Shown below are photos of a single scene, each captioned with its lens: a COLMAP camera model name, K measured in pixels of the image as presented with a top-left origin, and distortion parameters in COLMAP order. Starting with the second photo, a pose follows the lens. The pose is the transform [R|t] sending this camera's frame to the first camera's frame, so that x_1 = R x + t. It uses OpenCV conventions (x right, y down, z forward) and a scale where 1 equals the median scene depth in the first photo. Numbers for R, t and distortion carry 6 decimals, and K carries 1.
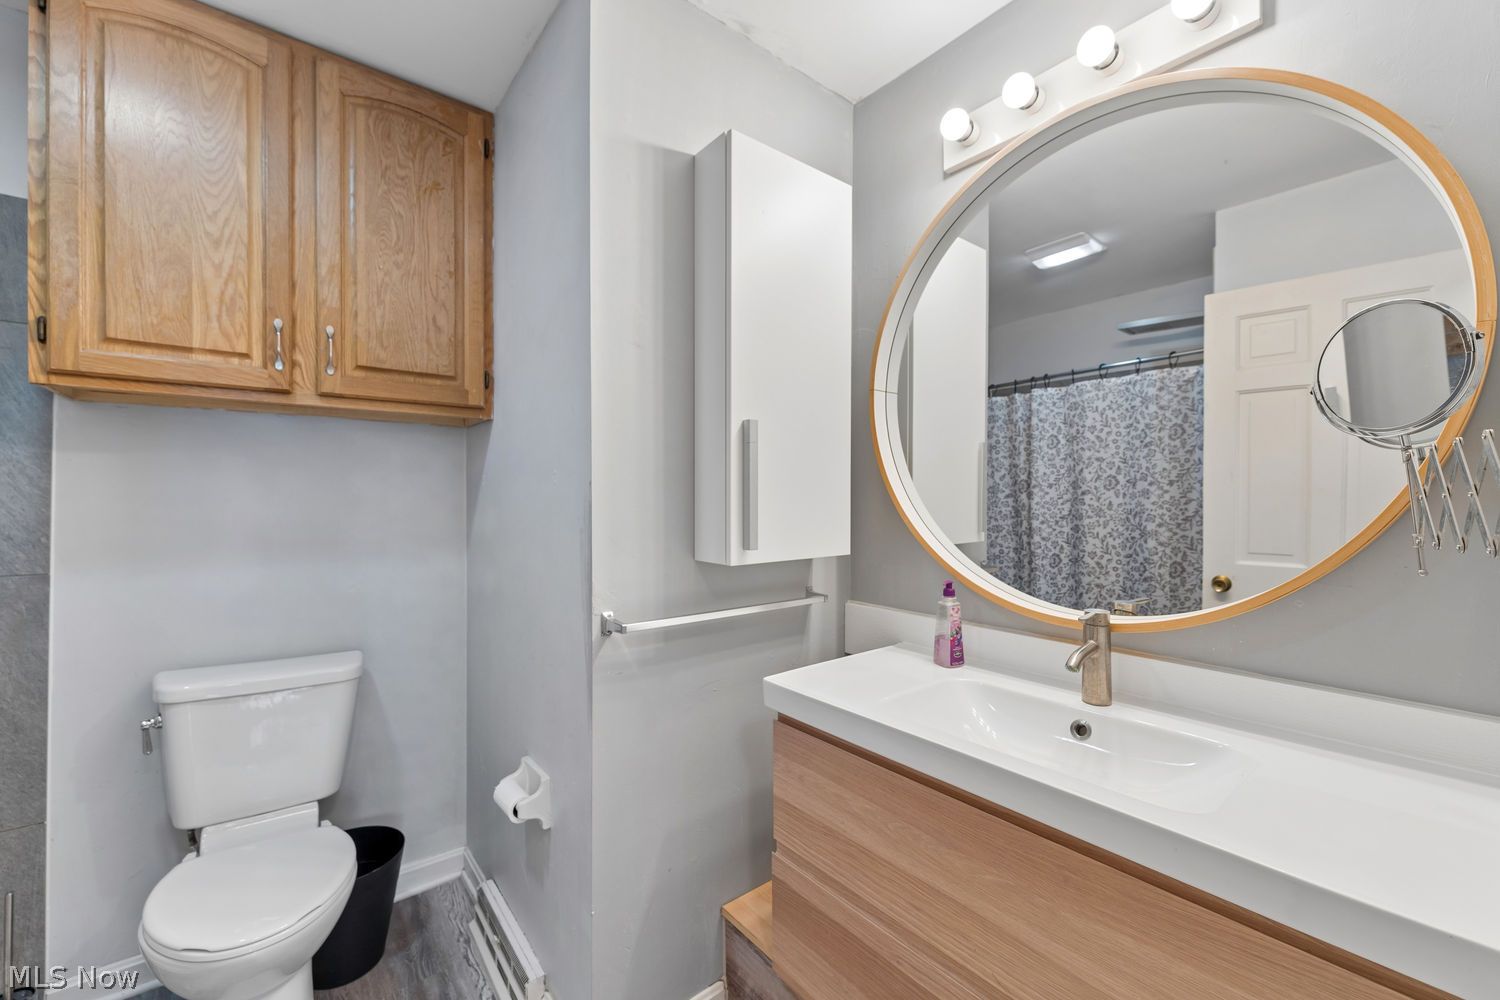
lens RADIAL K [[597.1, 0, 751.1], [0, 597.1, 495.8], [0, 0, 1]] dist [0.000975, -0.000095]
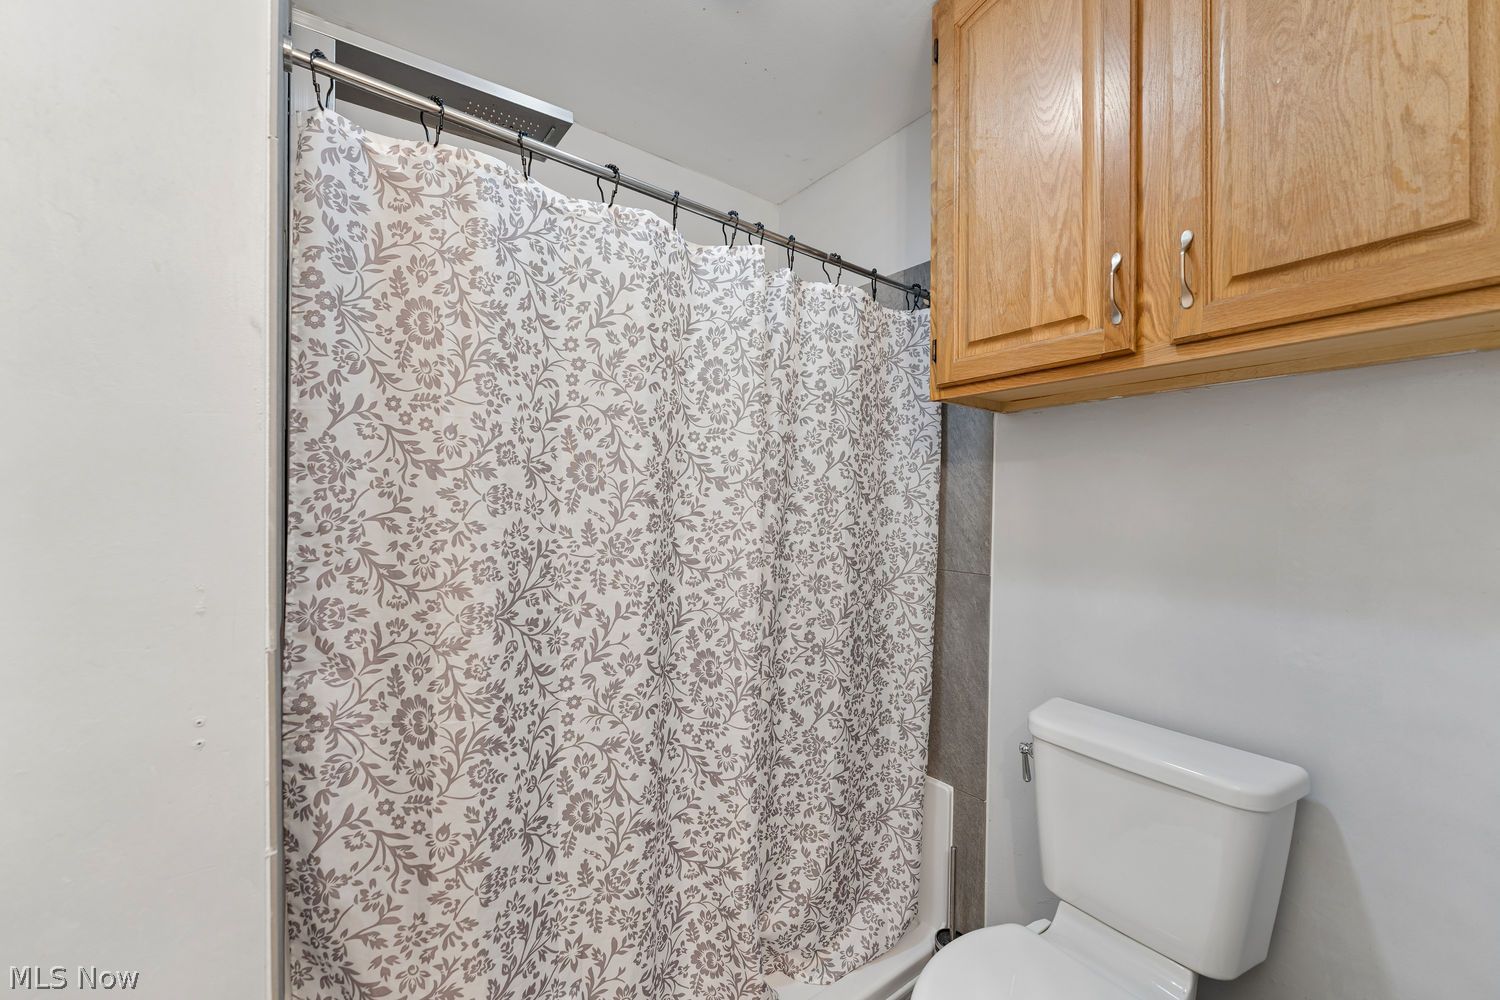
lens RADIAL K [[597.1, 0, 750.0], [0, 597.1, 503.5], [0, 0, 1]] dist [0.000975, -0.000095]
pose [[-0.026935, -0.008551, -0.999601, -0.069141], [-0.006792, 0.999942, -0.008371, 0.012107], [0.999614, 0.006564, -0.026992, 0.589947]]
